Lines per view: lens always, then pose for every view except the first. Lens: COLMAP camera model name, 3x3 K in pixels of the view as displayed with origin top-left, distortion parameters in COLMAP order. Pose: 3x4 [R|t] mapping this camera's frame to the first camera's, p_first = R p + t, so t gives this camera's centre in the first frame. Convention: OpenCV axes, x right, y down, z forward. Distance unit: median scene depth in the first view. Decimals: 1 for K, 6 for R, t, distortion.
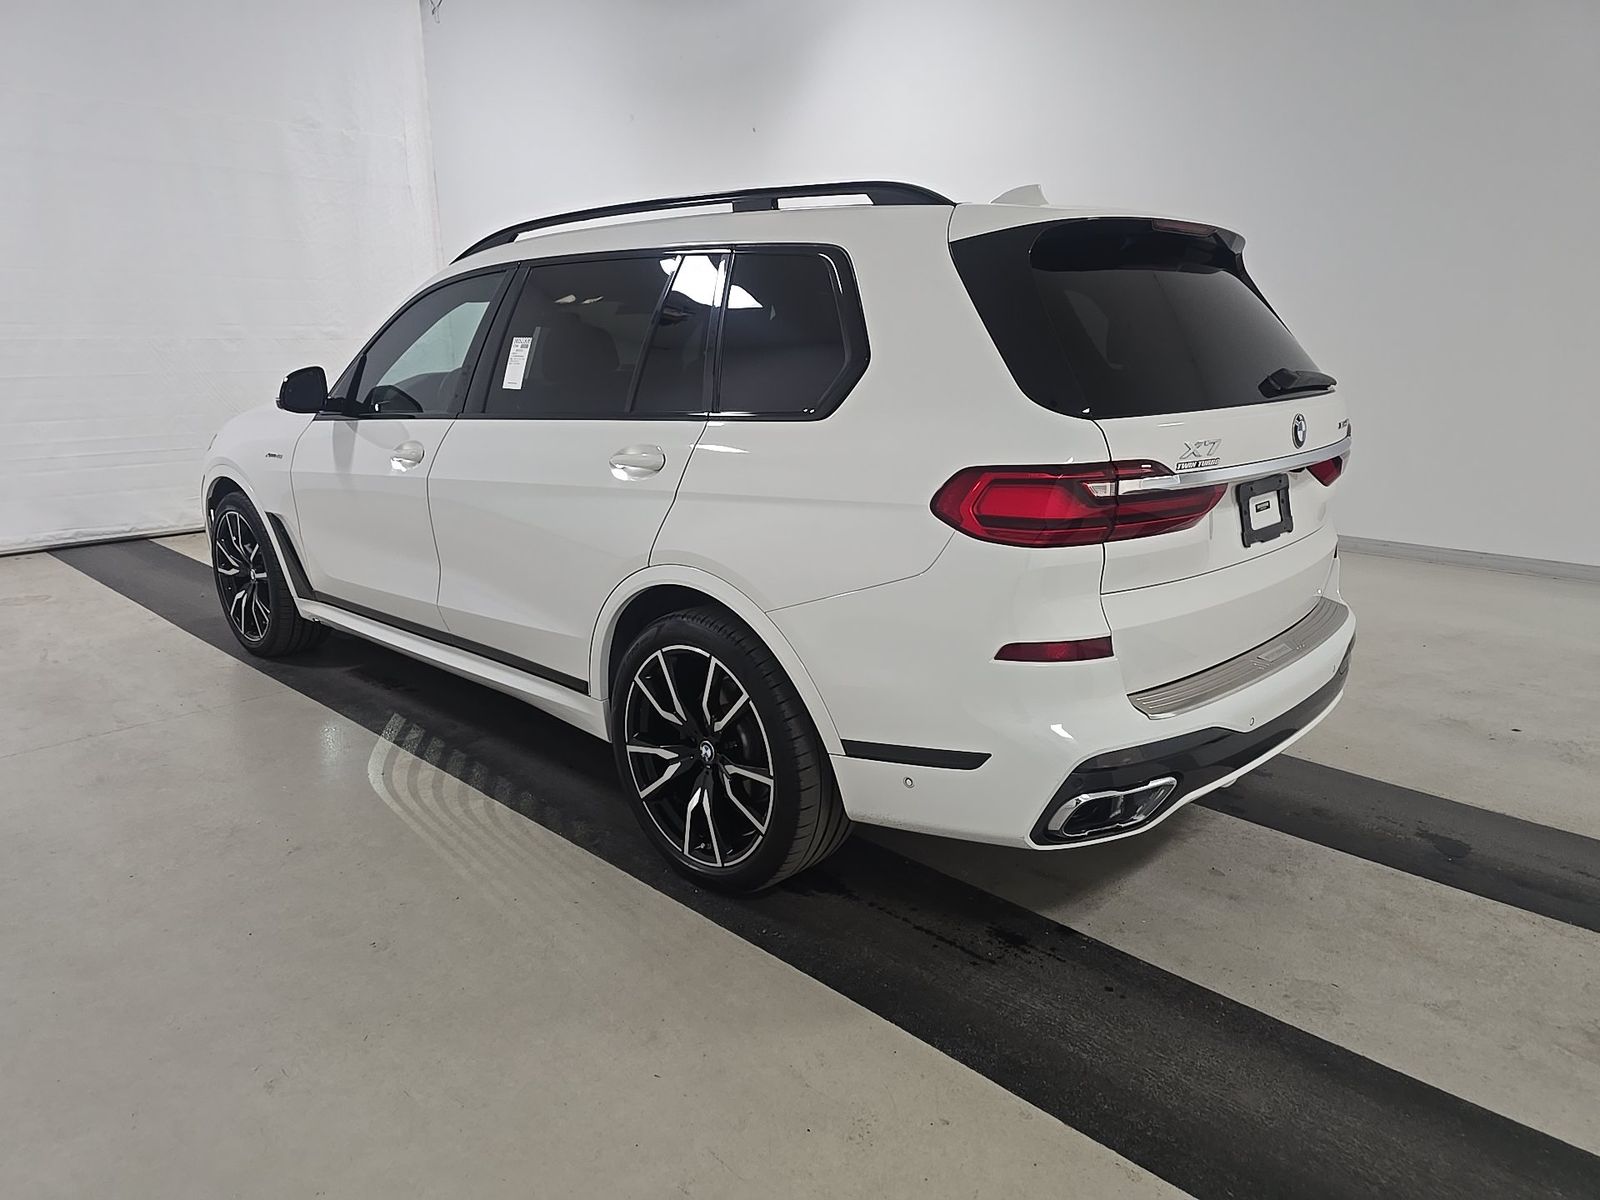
lens RADIAL K [[1087.6, 0, 807.8], [0, 1087.6, 599.7], [0, 0, 1]] dist [0.040433, -0.043821]
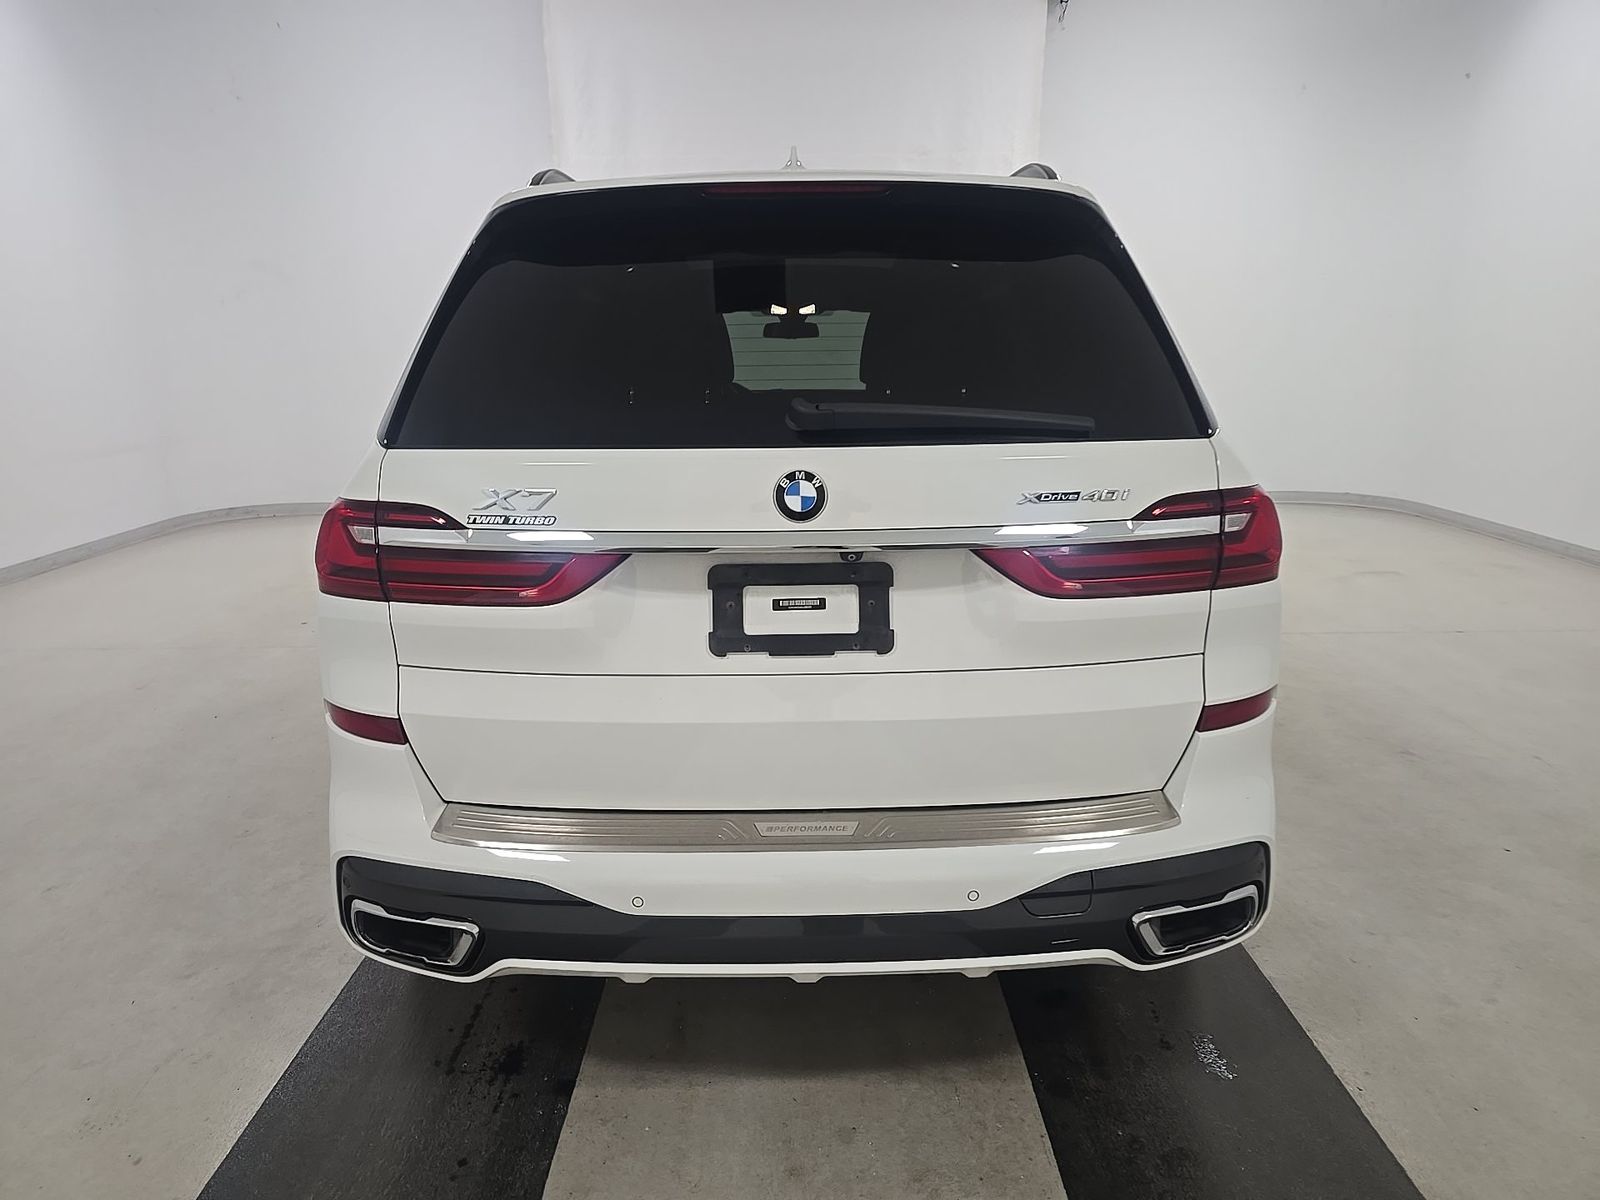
lens RADIAL K [[1087.6, 0, 807.8], [0, 1087.6, 599.7], [0, 0, 1]] dist [0.040433, -0.043821]
pose [[0.692795, 0.158176, -0.703573, 0.868265], [-0.162978, 0.984748, 0.060907, -0.126544], [0.702476, 0.072471, 0.708008, 0.532649]]
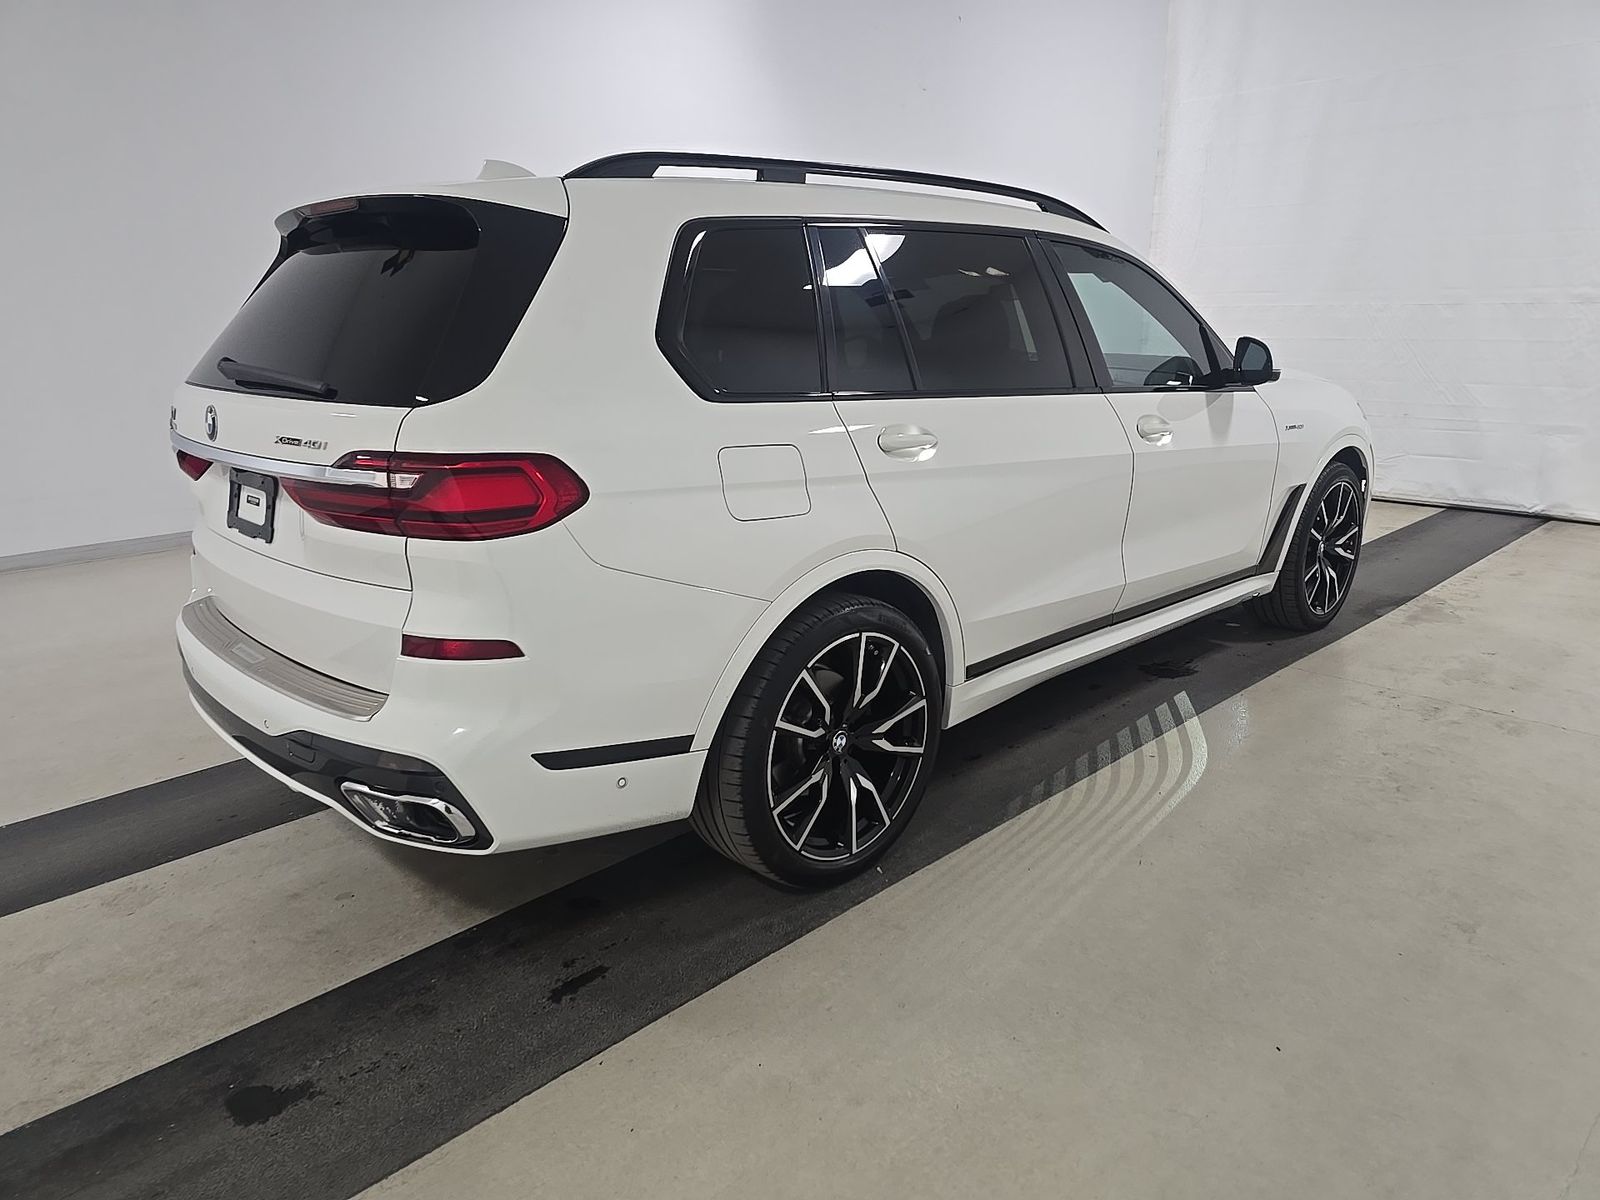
lens RADIAL K [[1087.6, 0, 807.8], [0, 1087.6, 599.7], [0, 0, 1]] dist [0.040433, -0.043821]
pose [[-0.053556, 0.261729, -0.963654, 1.323152], [-0.223357, 0.937448, 0.267025, -0.364910], [0.973264, 0.229540, 0.008253, 1.466278]]
